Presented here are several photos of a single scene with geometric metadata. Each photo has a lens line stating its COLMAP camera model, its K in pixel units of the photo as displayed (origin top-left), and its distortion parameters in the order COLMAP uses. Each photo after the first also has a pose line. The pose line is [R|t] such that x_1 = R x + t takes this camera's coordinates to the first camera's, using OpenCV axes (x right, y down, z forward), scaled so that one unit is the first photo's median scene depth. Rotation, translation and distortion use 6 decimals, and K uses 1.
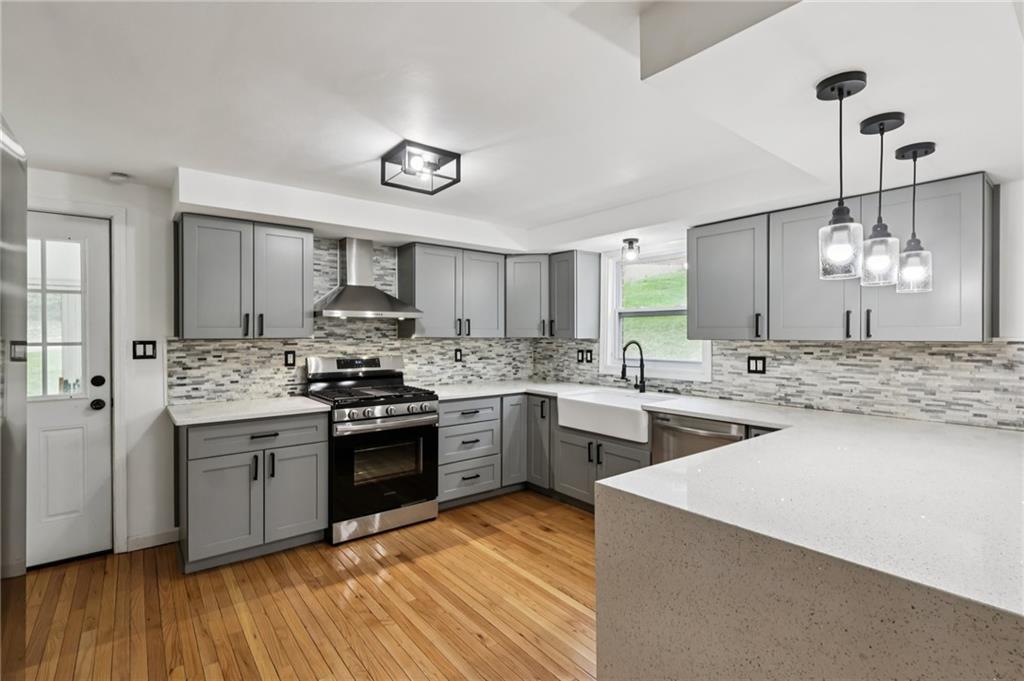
lens RADIAL K [[479.2, 0, 509.3], [0, 479.2, 338.3], [0, 0, 1]] dist [-0.002144, 0.001951]
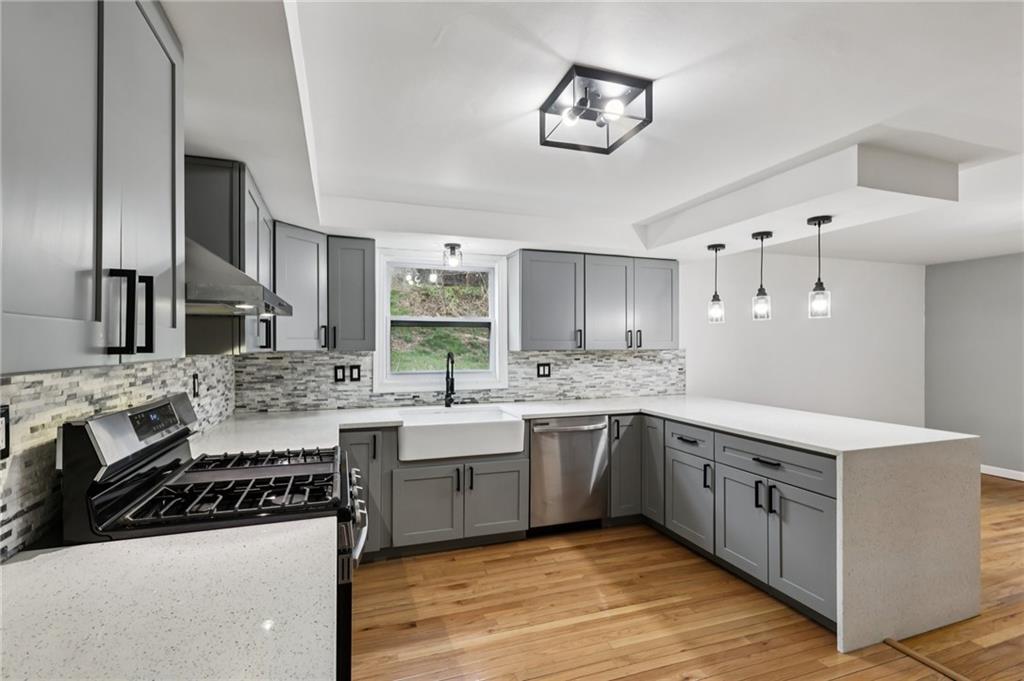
lens RADIAL K [[479.2, 0, 508.8], [0, 479.2, 342.4], [0, 0, 1]] dist [-0.002144, 0.001951]
pose [[0.330110, 0.001695, 0.943941, -0.690211], [0.006994, 0.999967, -0.004241, -0.011987], [-0.943917, 0.008002, 0.330087, 0.674704]]
